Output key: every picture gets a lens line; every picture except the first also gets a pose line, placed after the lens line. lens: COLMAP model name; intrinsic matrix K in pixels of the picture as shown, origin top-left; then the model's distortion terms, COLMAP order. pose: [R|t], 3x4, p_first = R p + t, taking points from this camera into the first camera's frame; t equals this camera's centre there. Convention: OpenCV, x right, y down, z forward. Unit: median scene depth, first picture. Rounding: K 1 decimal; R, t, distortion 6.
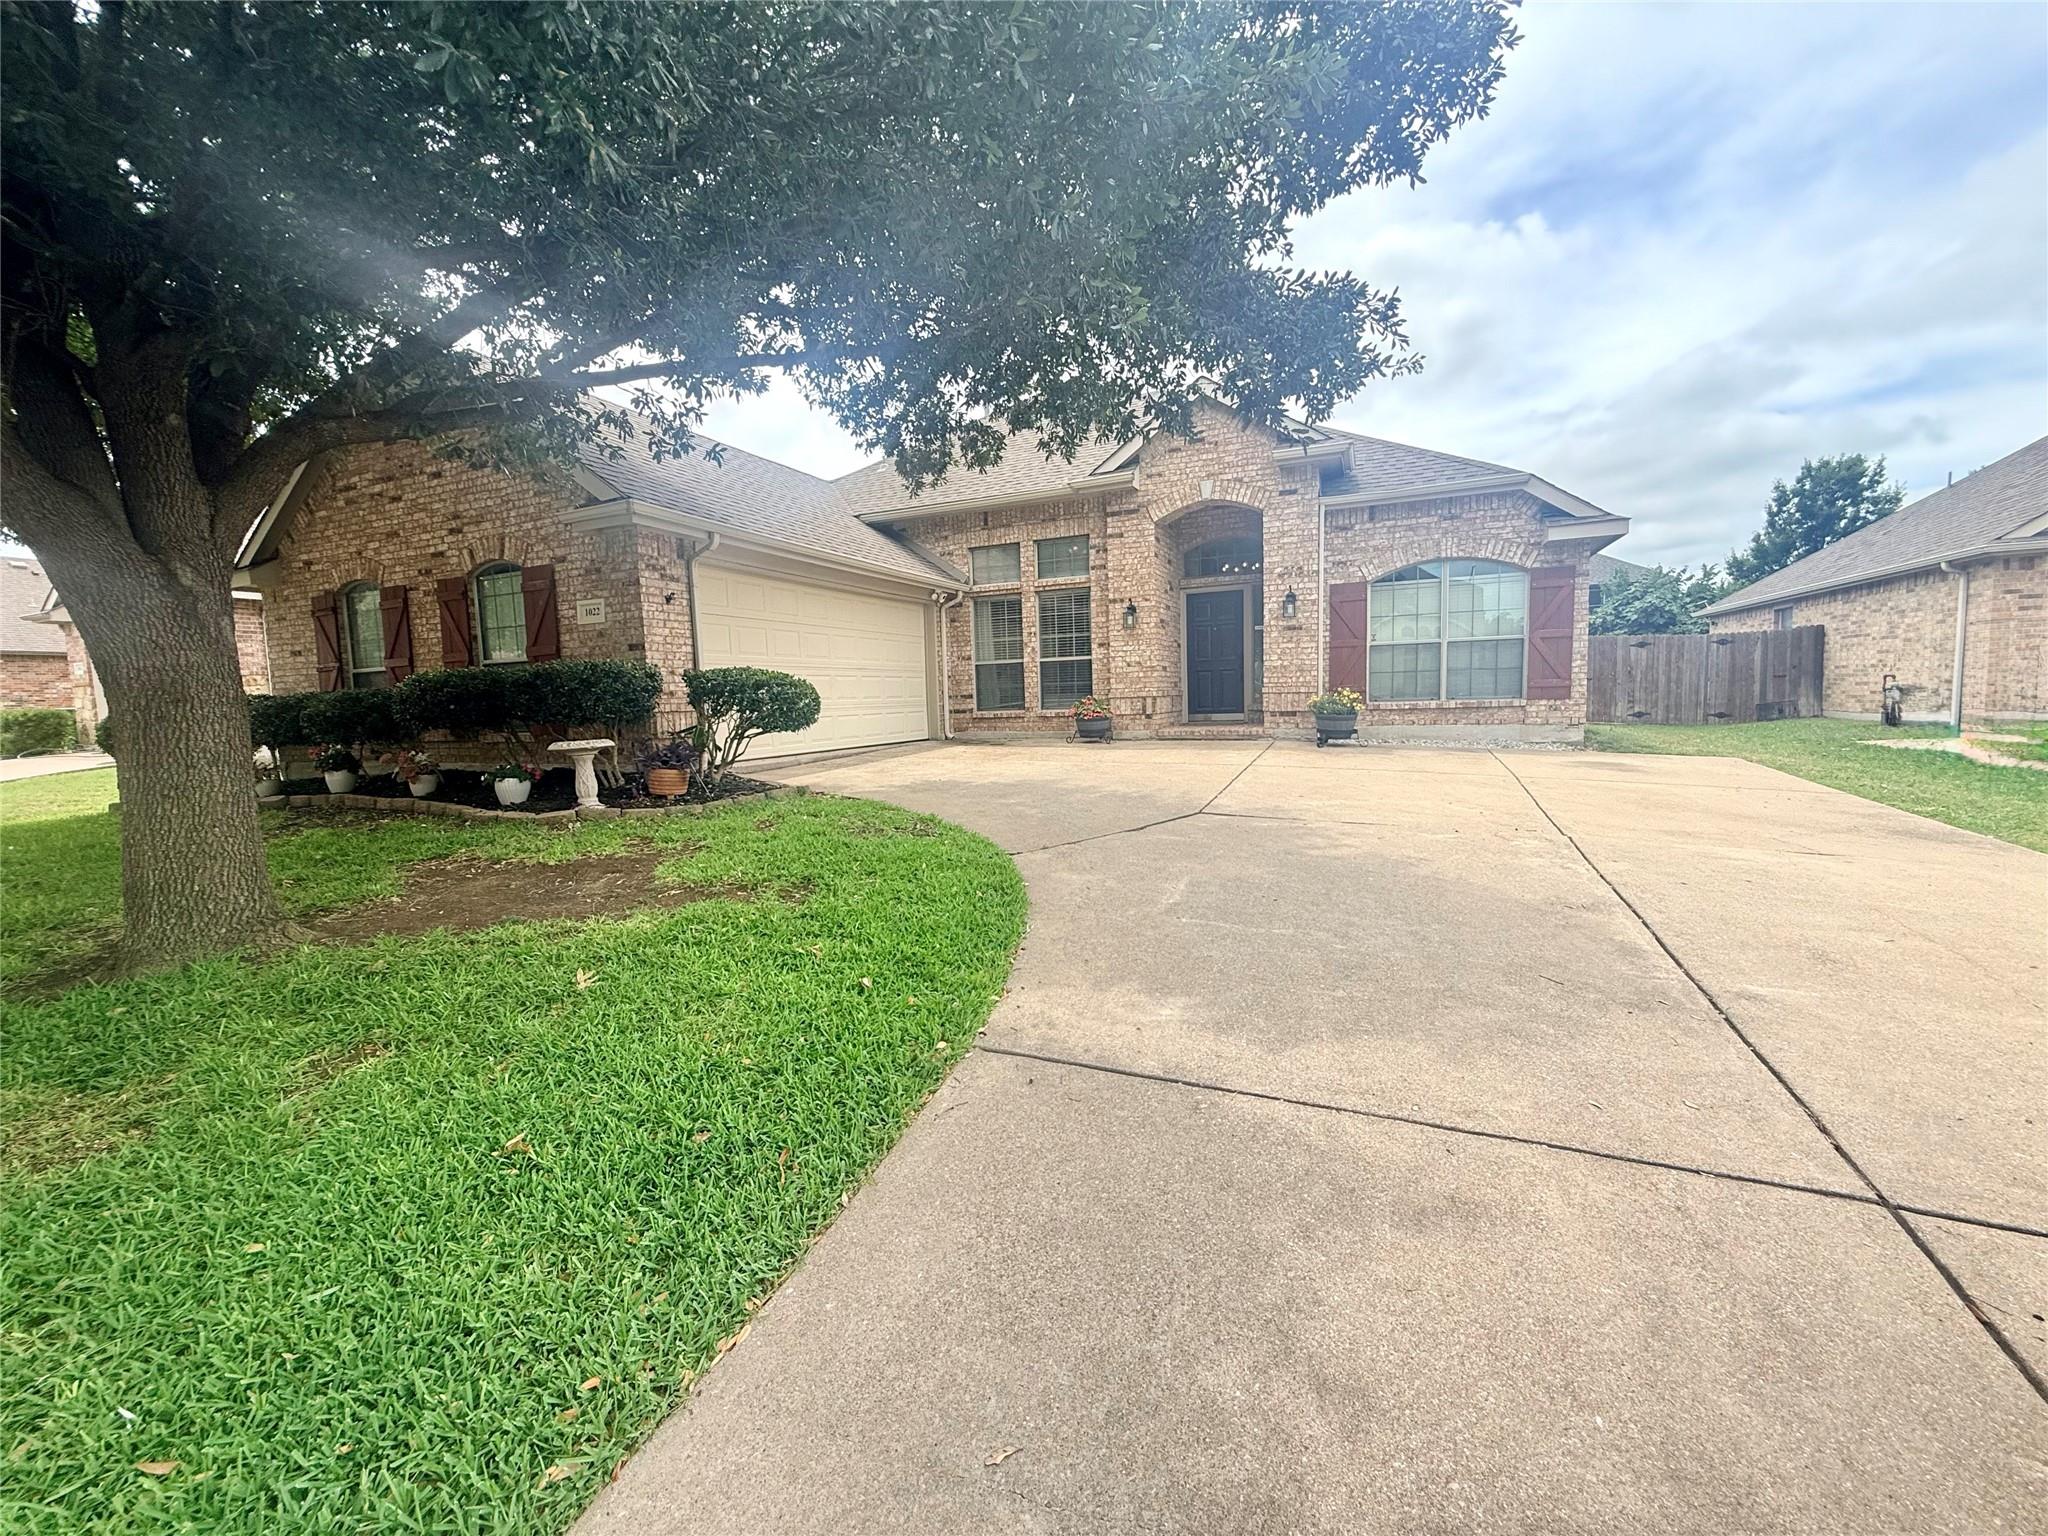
lens RADIAL K [[821.3, 0, 1029.0], [0, 821.3, 765.3], [0, 0, 1]] dist [-0.002358, 0.000395]
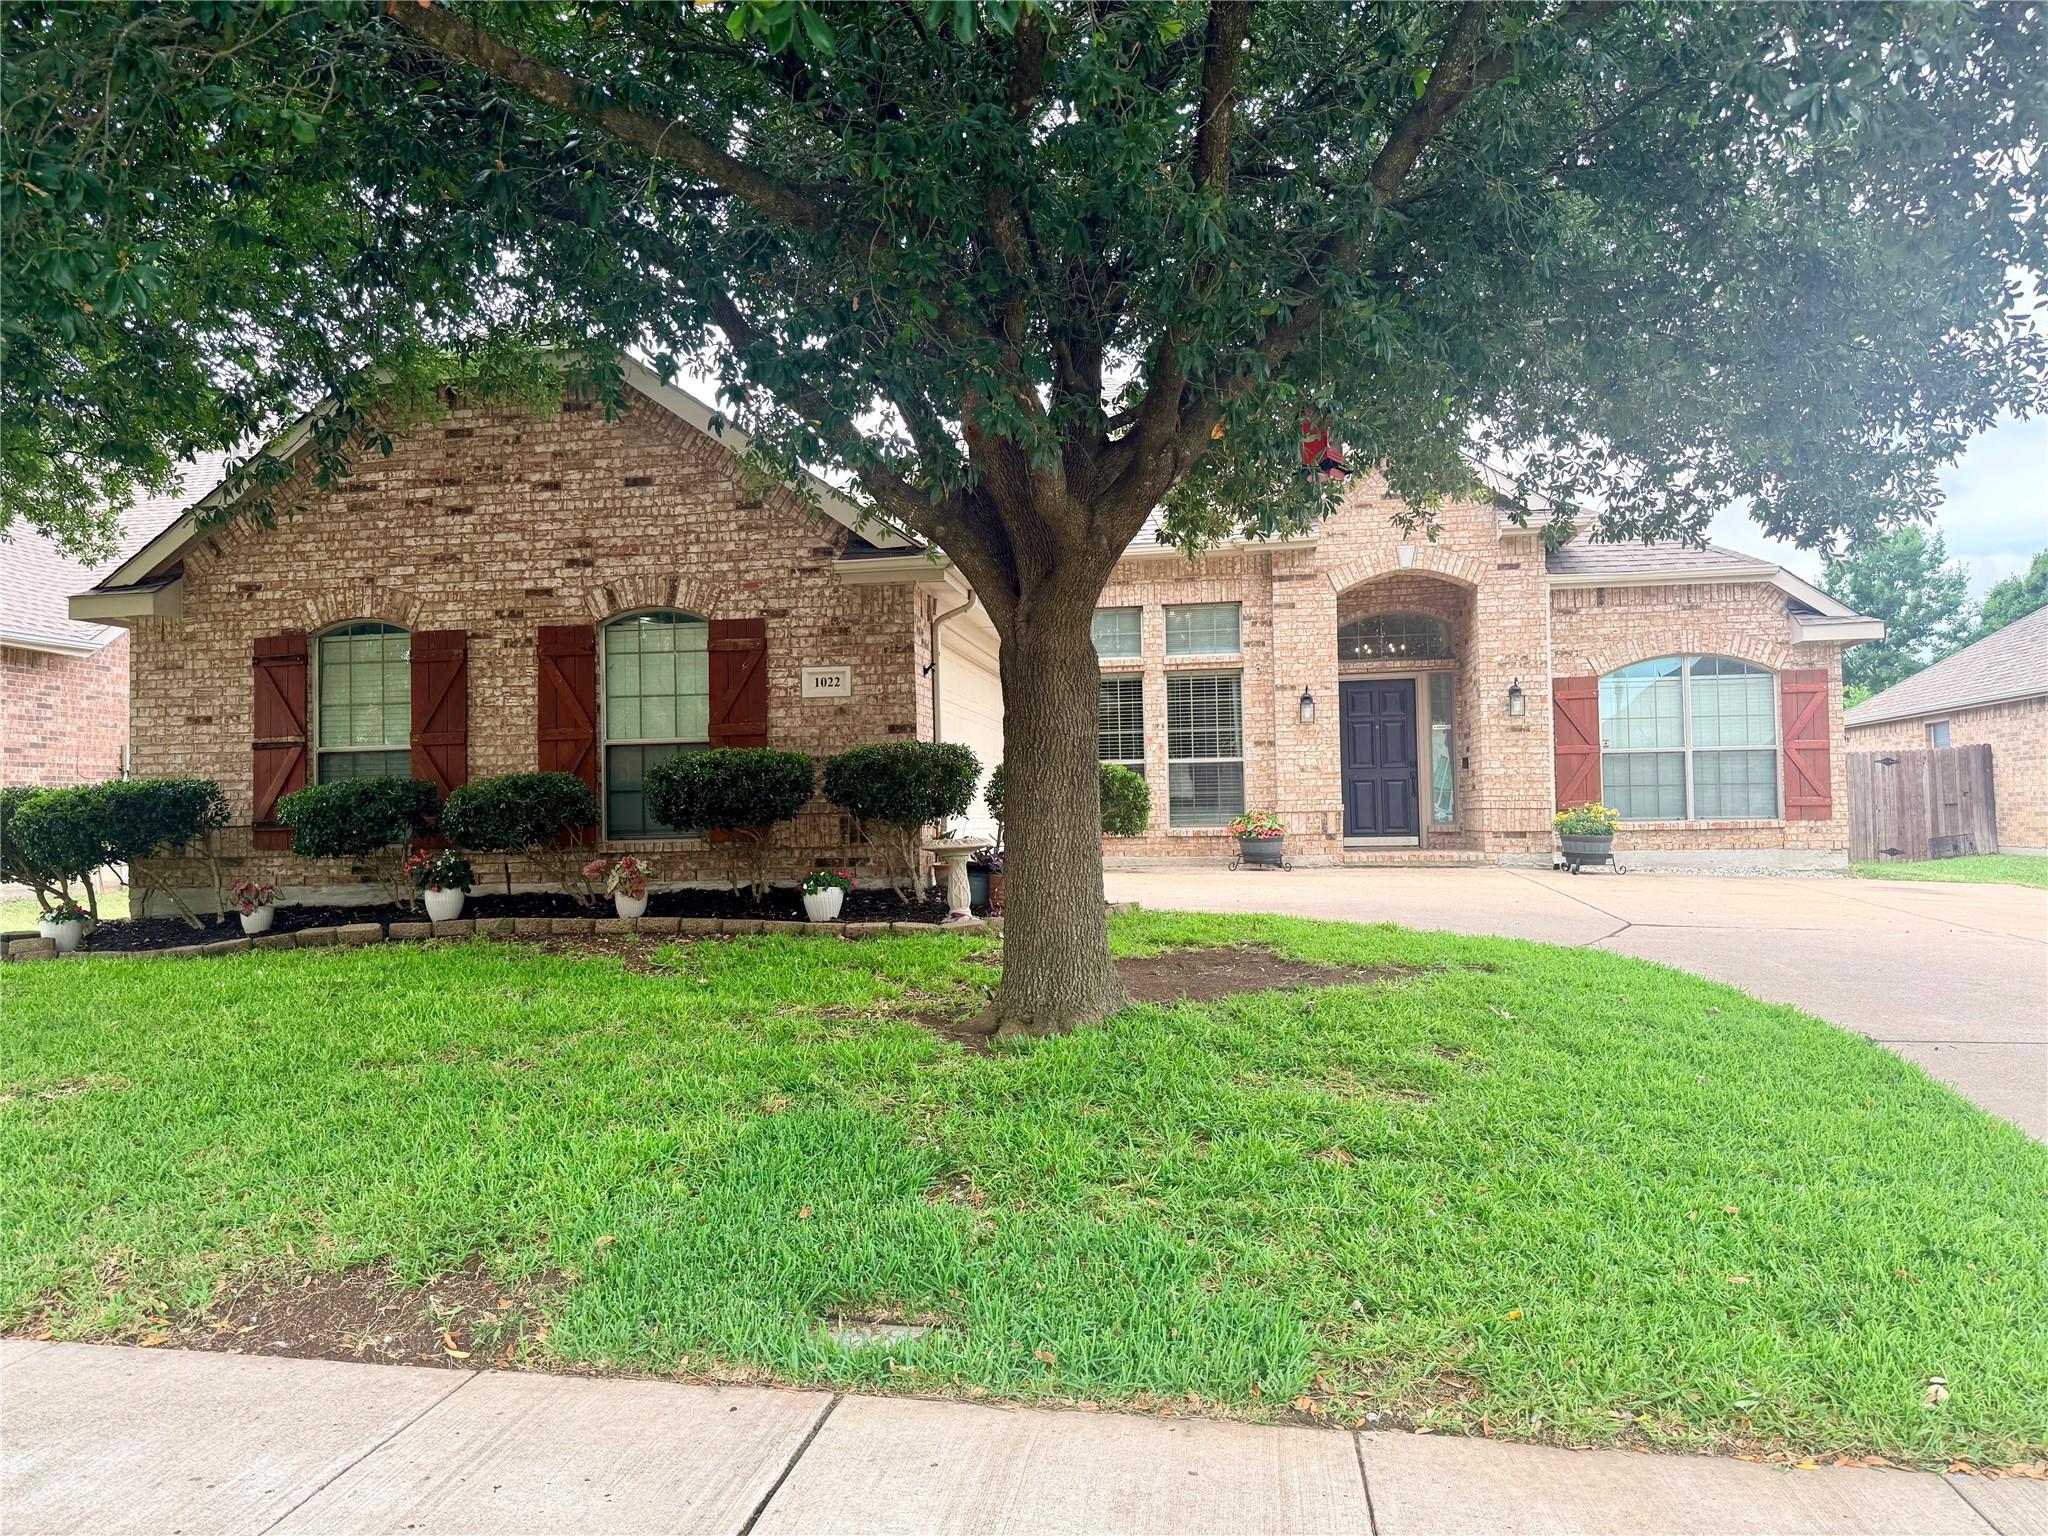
lens RADIAL K [[1424.4, 0, 1012.8], [0, 1424.4, 786.1], [0, 0, 1]] dist [0.043987, -0.023387]
pose [[0.969338, 0.021190, 0.244816, -0.514762], [0.007662, 0.993185, -0.116299, 0.050517], [-0.245612, 0.114609, 0.962569, -0.241179]]
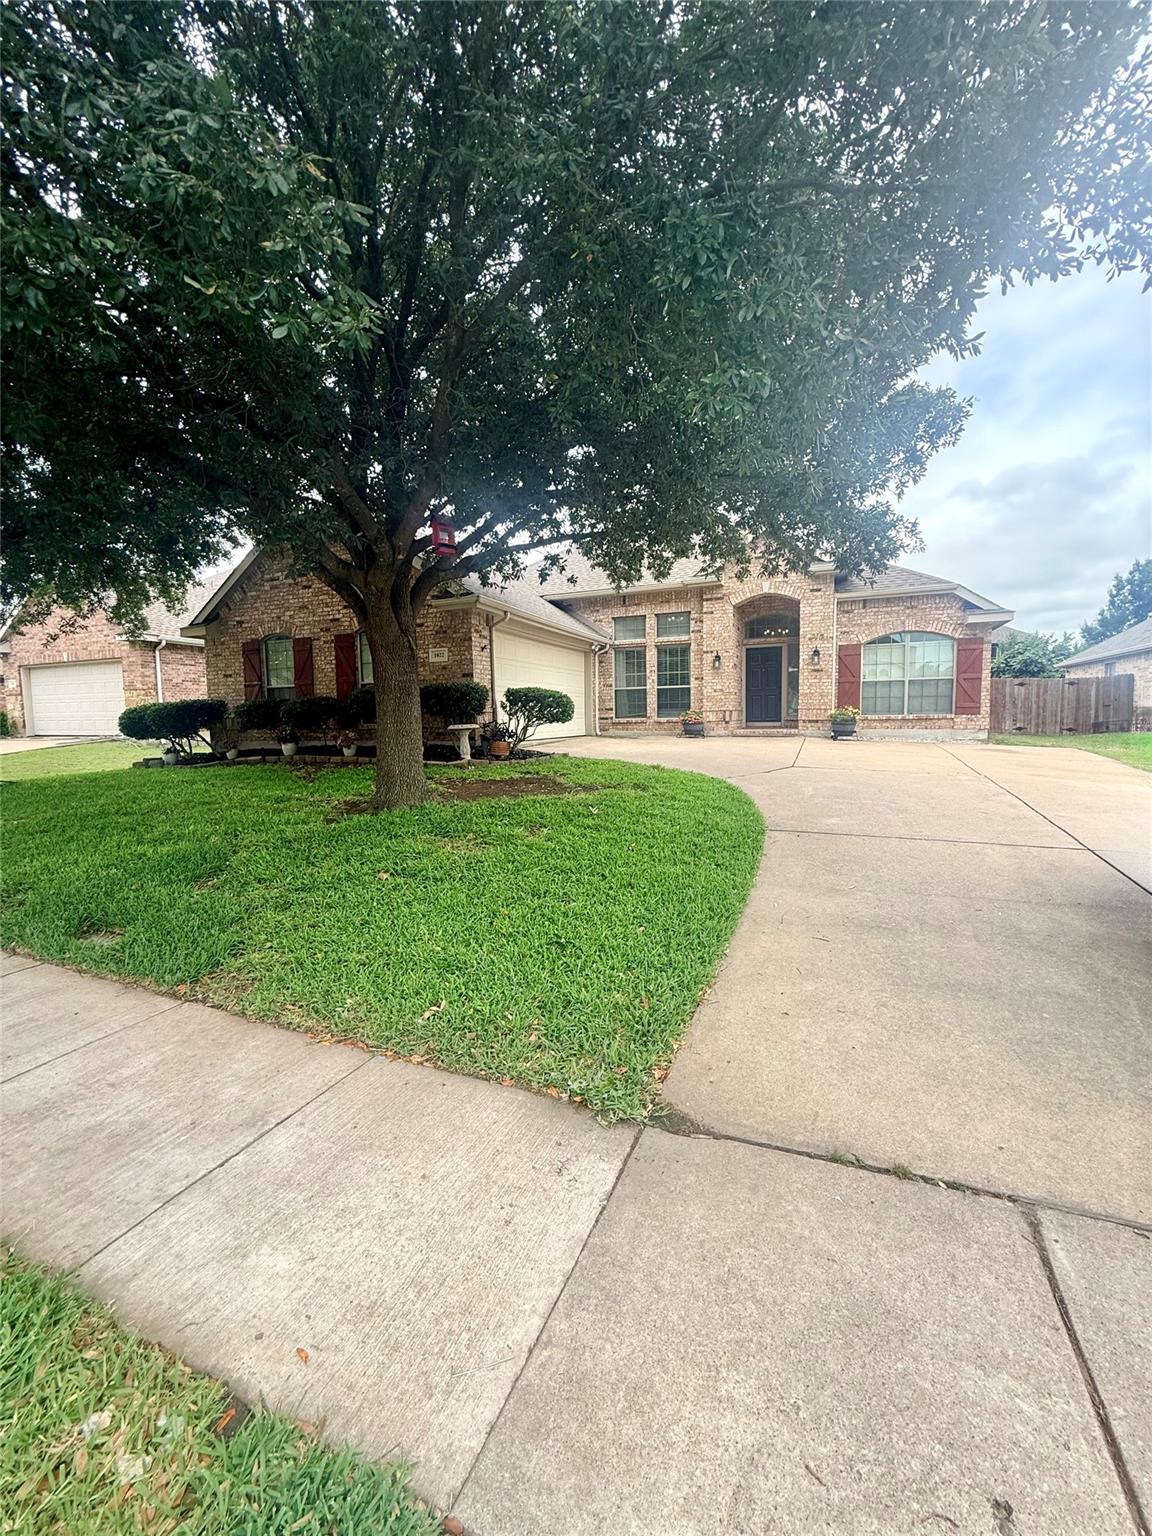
lens RADIAL K [[616.0, 0, 583.6], [0, 616.0, 765.9], [0, 0, 1]] dist [-0.002358, 0.000395]
pose [[0.999677, 0.013081, 0.021803, -0.183213], [-0.012970, 0.999902, -0.005230, 0.041566], [-0.021869, 0.004946, 0.999749, -0.252889]]
